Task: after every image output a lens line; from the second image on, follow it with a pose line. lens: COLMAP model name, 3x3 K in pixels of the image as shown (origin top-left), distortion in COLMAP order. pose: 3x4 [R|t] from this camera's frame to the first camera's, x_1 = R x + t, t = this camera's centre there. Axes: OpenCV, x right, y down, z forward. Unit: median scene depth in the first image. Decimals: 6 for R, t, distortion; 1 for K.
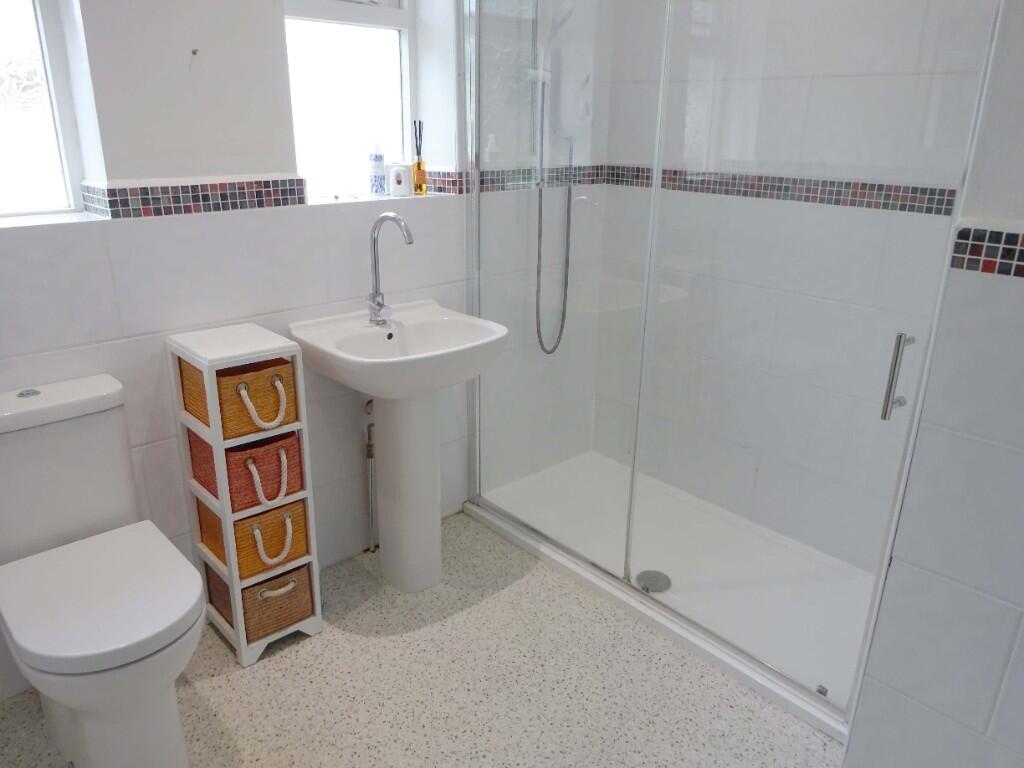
lens RADIAL K [[757.1, 0, 510.8], [0, 757.1, 385.0], [0, 0, 1]] dist [0.005929, -0.008105]
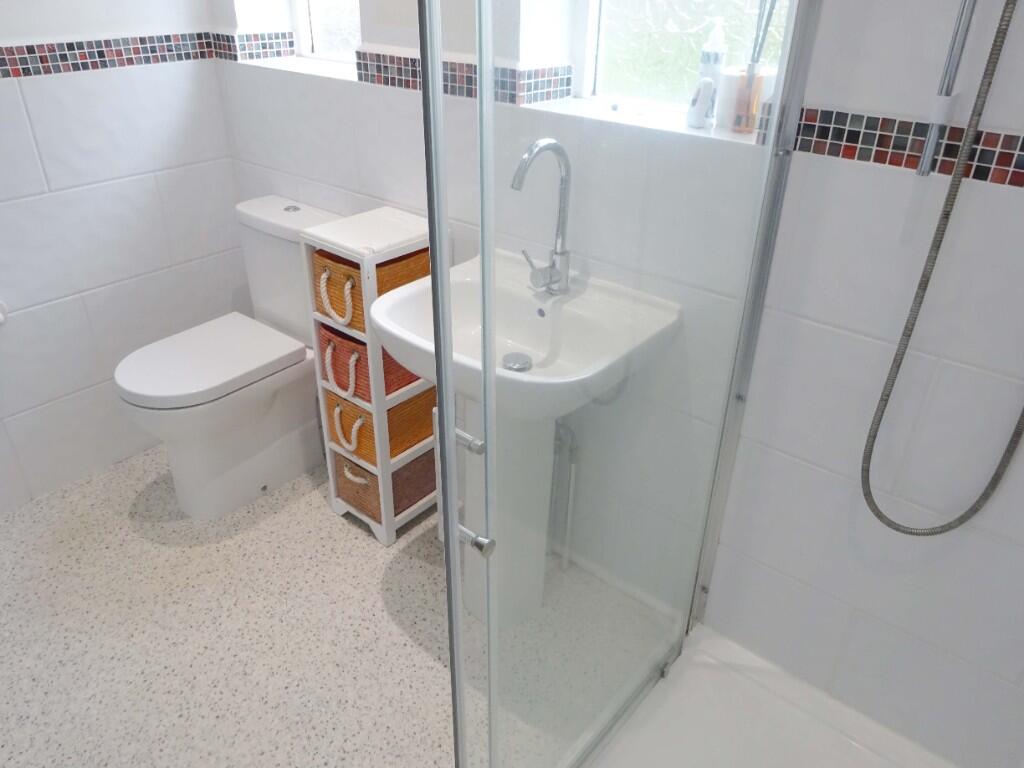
lens RADIAL K [[757.1, 0, 510.4], [0, 757.1, 381.8], [0, 0, 1]] dist [0.005929, -0.008105]
pose [[0.127589, 0.483459, -0.866019, 0.598553], [-0.336794, 0.842392, 0.420649, -0.369627], [0.932894, 0.238000, 0.270306, 0.981968]]
